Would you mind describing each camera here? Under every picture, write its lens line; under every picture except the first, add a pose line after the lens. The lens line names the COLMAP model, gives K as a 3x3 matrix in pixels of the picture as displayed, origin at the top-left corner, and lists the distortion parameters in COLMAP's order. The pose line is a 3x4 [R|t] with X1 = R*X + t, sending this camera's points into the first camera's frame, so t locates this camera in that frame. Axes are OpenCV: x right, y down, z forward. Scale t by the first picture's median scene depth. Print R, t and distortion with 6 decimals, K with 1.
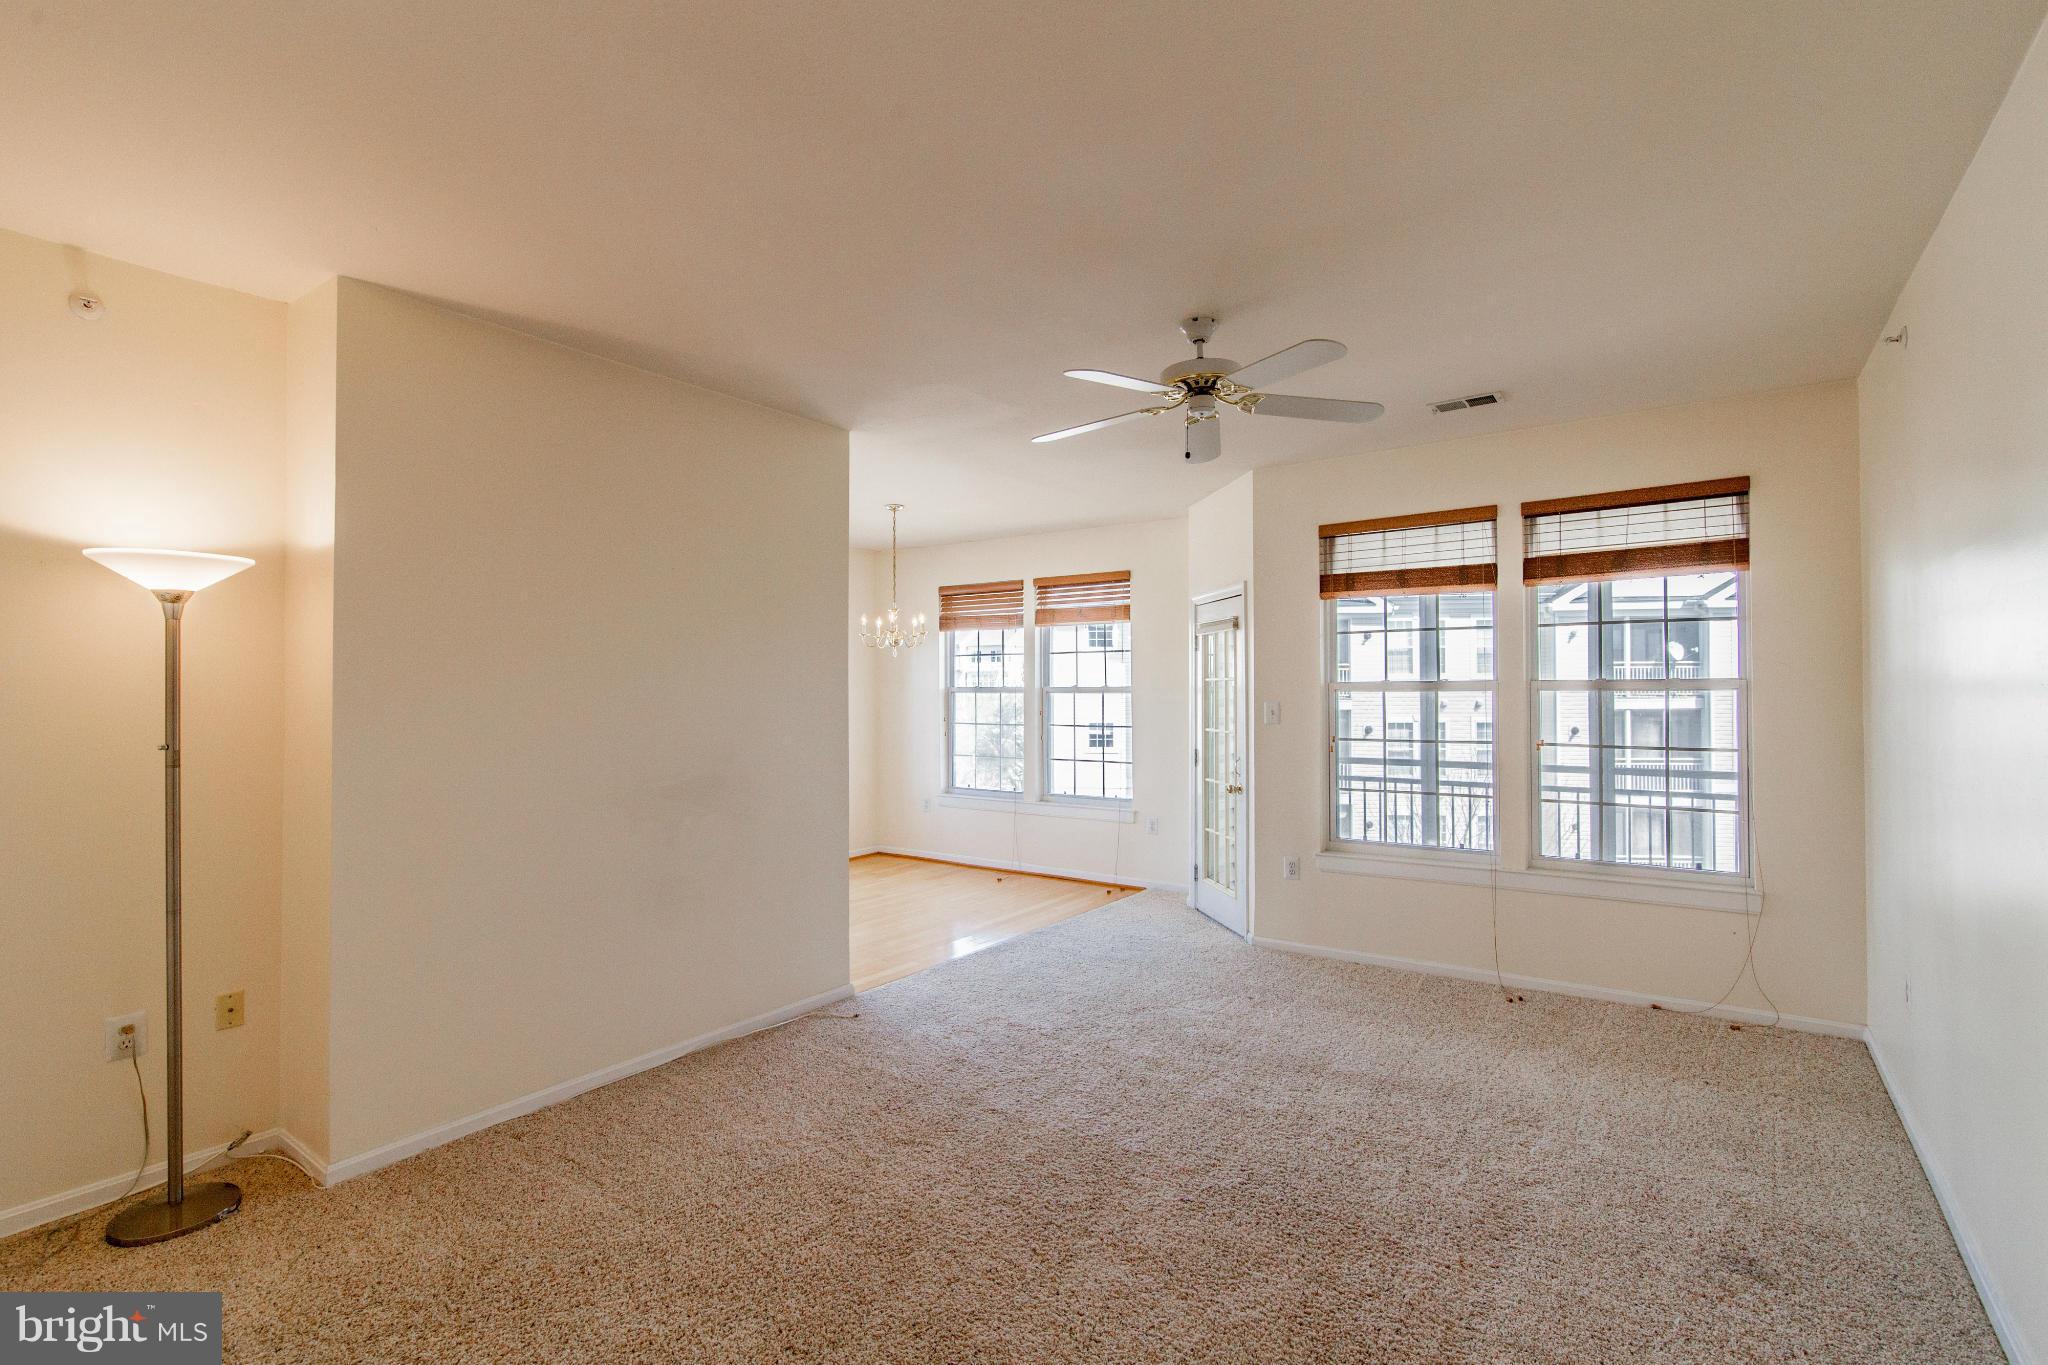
lens RADIAL K [[940.5, 0, 1015.0], [0, 940.5, 692.9], [0, 0, 1]] dist [0.000734, -0.000389]
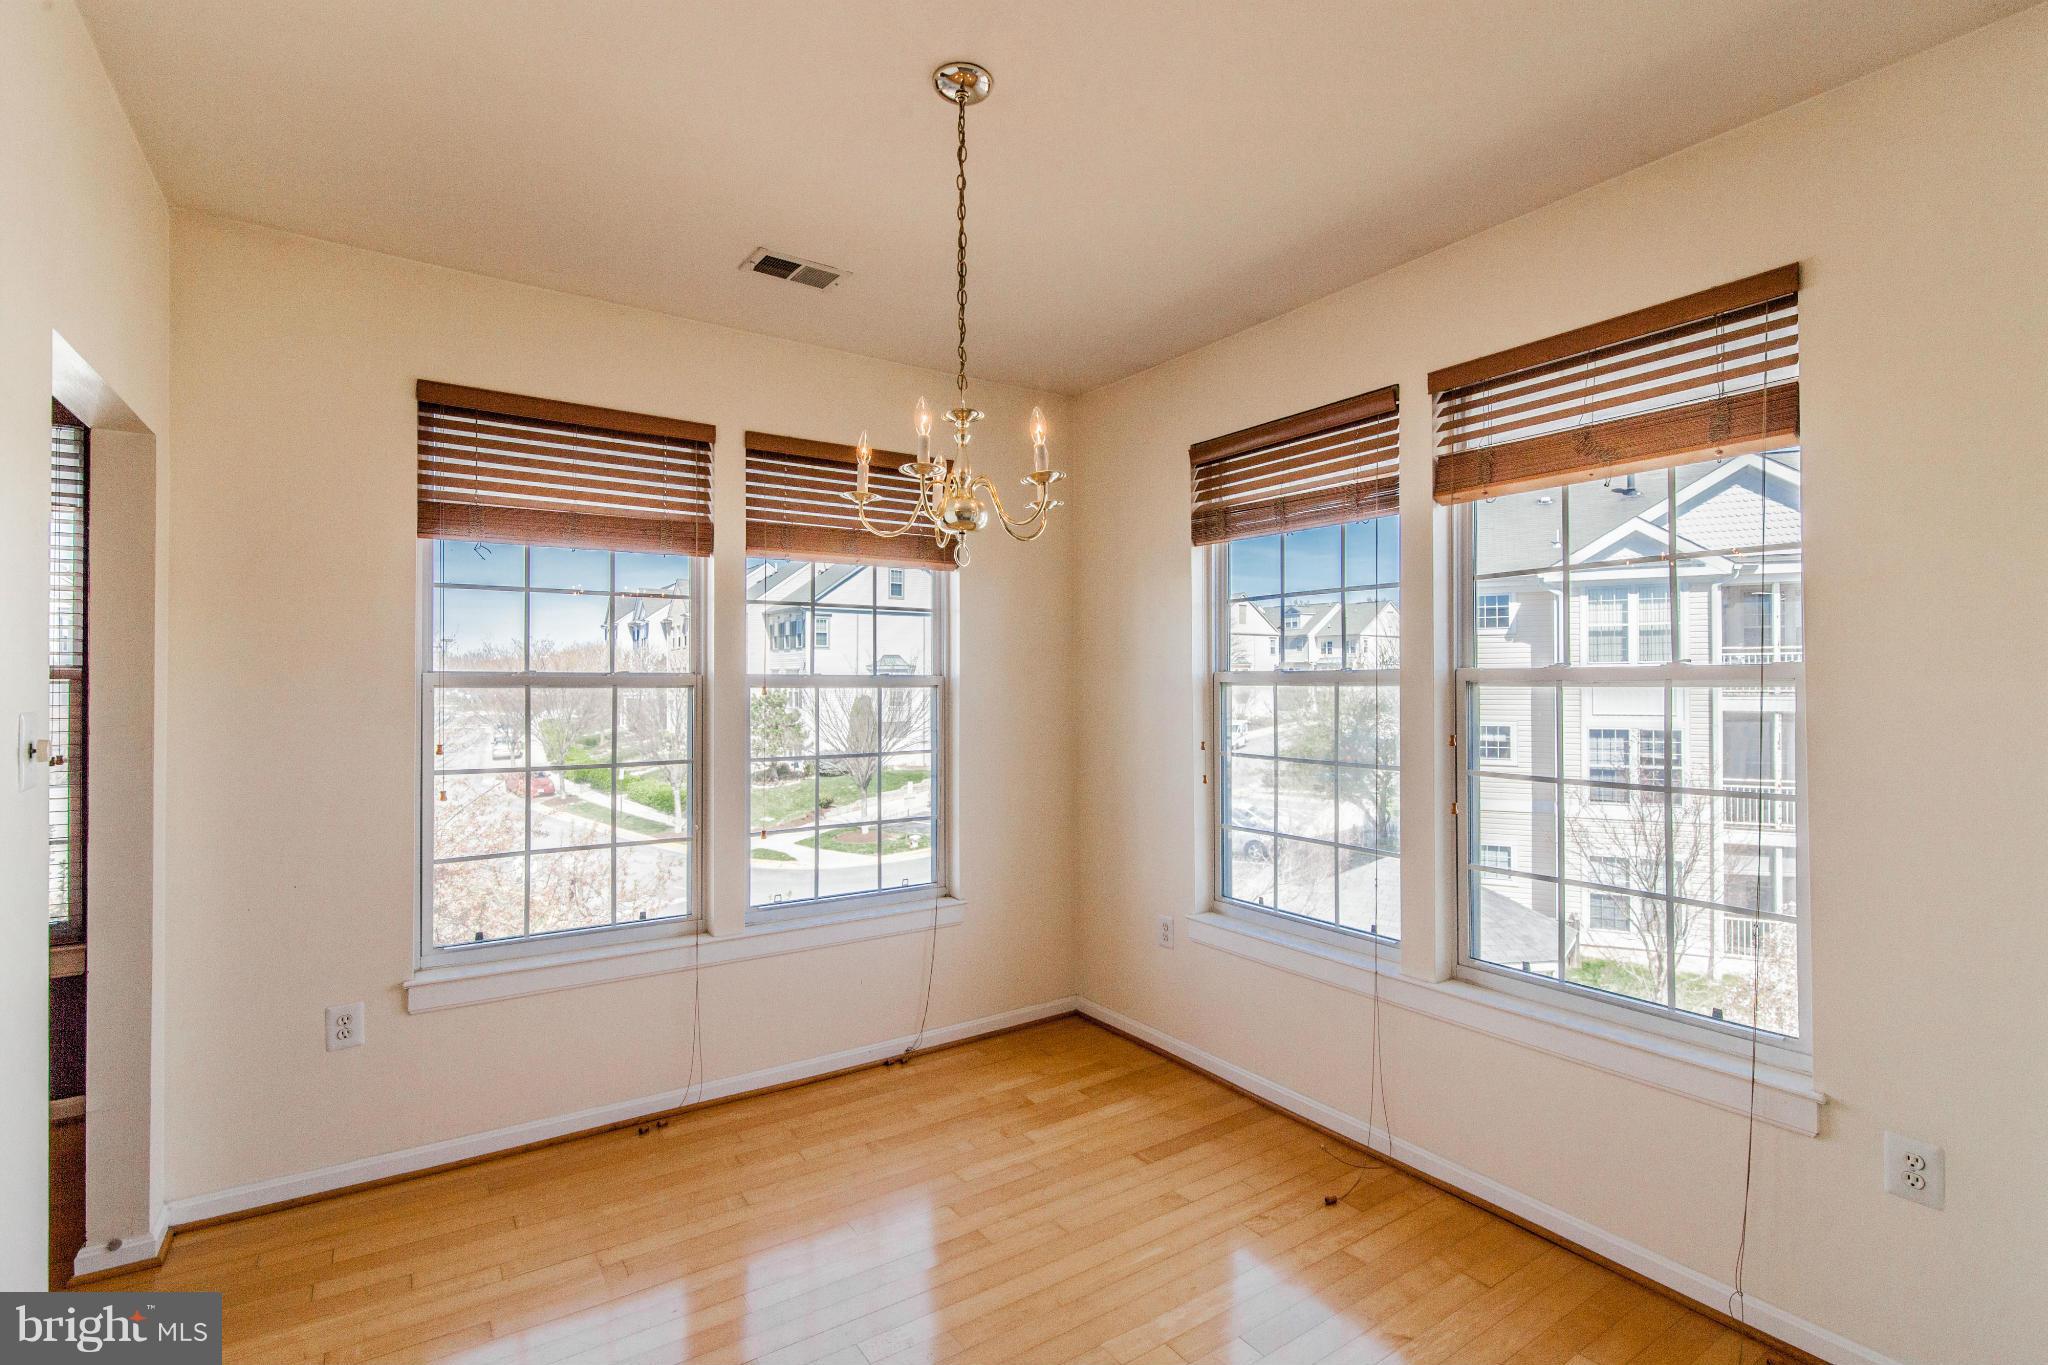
lens RADIAL K [[940.5, 0, 1024.8], [0, 940.5, 676.9], [0, 0, 1]] dist [0.000734, -0.000389]
pose [[0.938071, -0.001497, -0.346441, -0.001249], [-0.002032, 0.999950, -0.009822, 0.000919], [0.346438, 0.009918, 0.938021, 0.594777]]
